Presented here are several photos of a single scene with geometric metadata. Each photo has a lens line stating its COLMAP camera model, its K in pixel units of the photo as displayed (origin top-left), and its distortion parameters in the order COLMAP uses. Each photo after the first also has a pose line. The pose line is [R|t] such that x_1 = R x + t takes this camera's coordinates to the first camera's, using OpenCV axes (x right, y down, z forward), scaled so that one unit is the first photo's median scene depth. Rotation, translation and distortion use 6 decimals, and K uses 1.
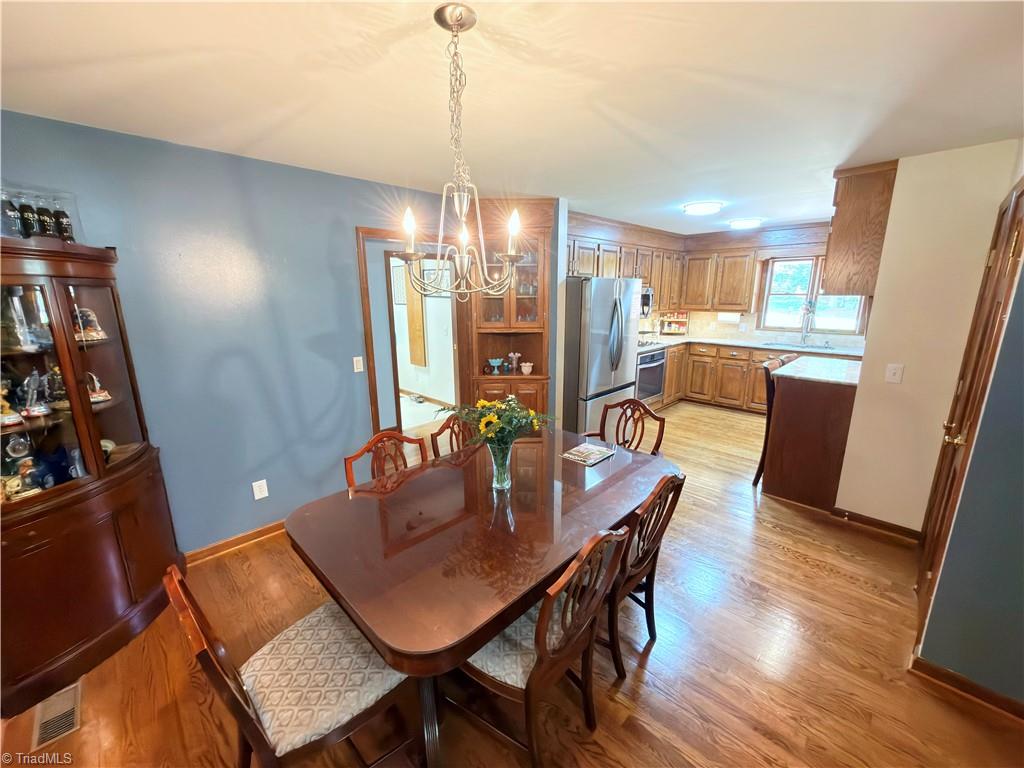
lens RADIAL K [[407.1, 0, 513.0], [0, 407.1, 386.8], [0, 0, 1]] dist [0.000882, 0.000072]
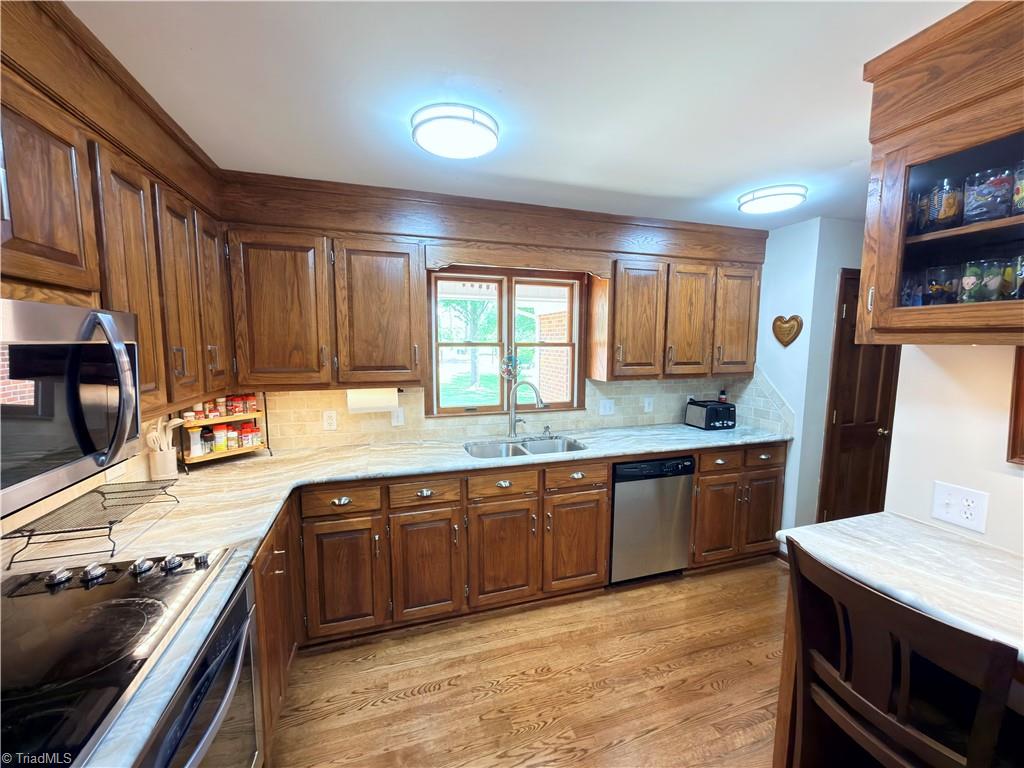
lens RADIAL K [[407.1, 0, 513.9], [0, 407.1, 385.3], [0, 0, 1]] dist [0.000882, 0.000072]
pose [[0.456504, -0.088603, 0.885299, 0.228960], [0.195960, 0.980608, -0.002904, -0.155182], [-0.867873, 0.174809, 0.465014, 0.682011]]
